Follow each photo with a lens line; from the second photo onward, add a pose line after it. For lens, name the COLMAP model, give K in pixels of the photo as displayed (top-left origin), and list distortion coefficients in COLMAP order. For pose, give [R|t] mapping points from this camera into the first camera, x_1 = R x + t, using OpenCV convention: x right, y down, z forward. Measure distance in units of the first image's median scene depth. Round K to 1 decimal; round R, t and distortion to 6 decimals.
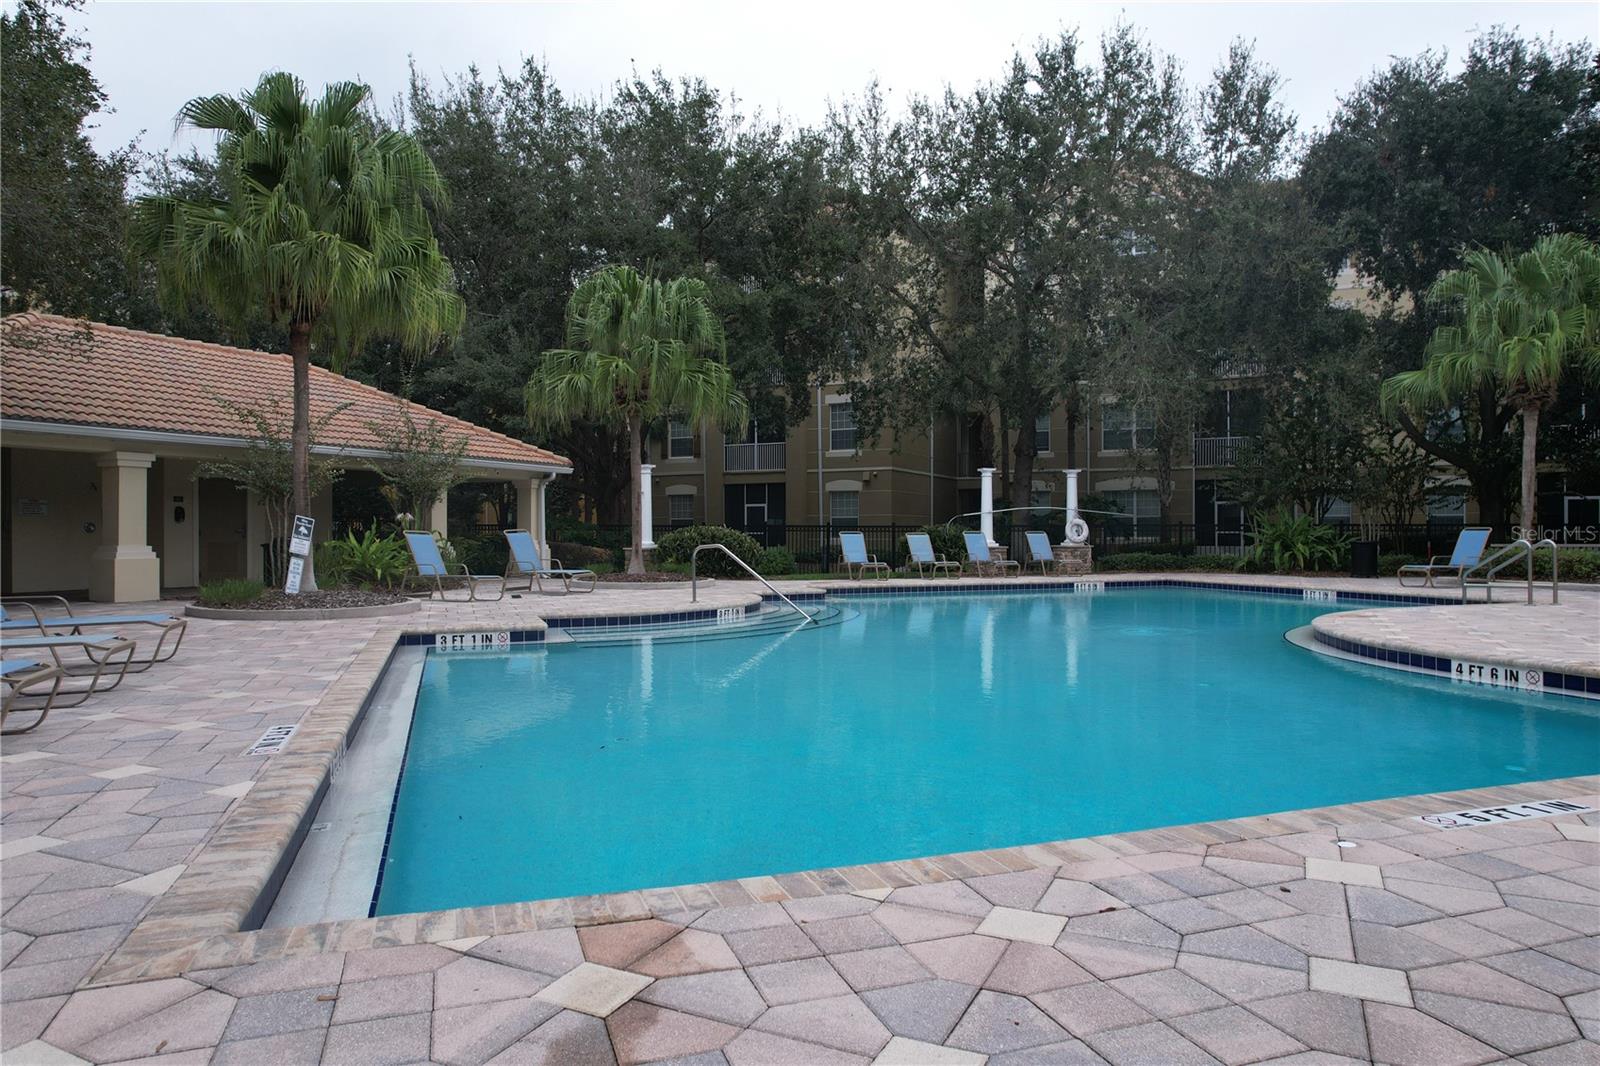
lens RADIAL K [[1022.2, 0, 798.1], [0, 1022.2, 527.6], [0, 0, 1]] dist [-0.050598, 0.033841]
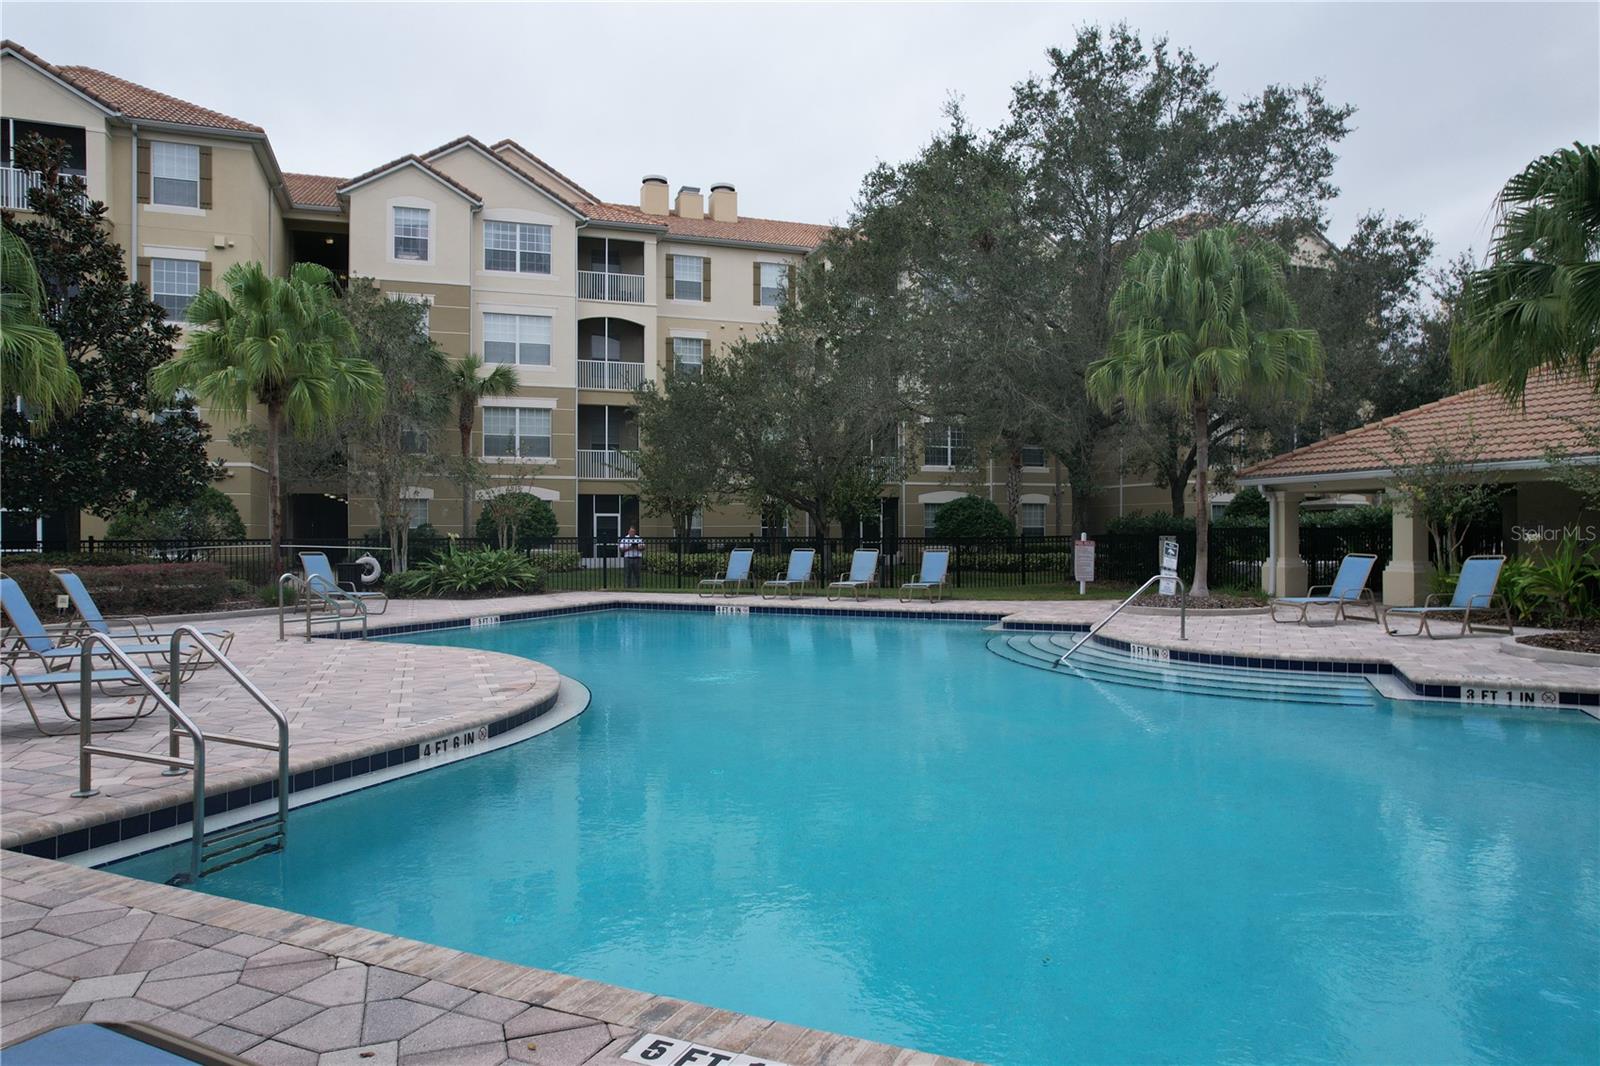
lens RADIAL K [[1022.2, 0, 795.4], [0, 1022.2, 526.1], [0, 0, 1]] dist [-0.050598, 0.033841]
pose [[-0.689451, 0.000624, -0.724332, 0.672546], [0.007928, 0.999946, -0.006685, -0.020648], [0.724289, -0.010352, -0.689419, 1.176604]]
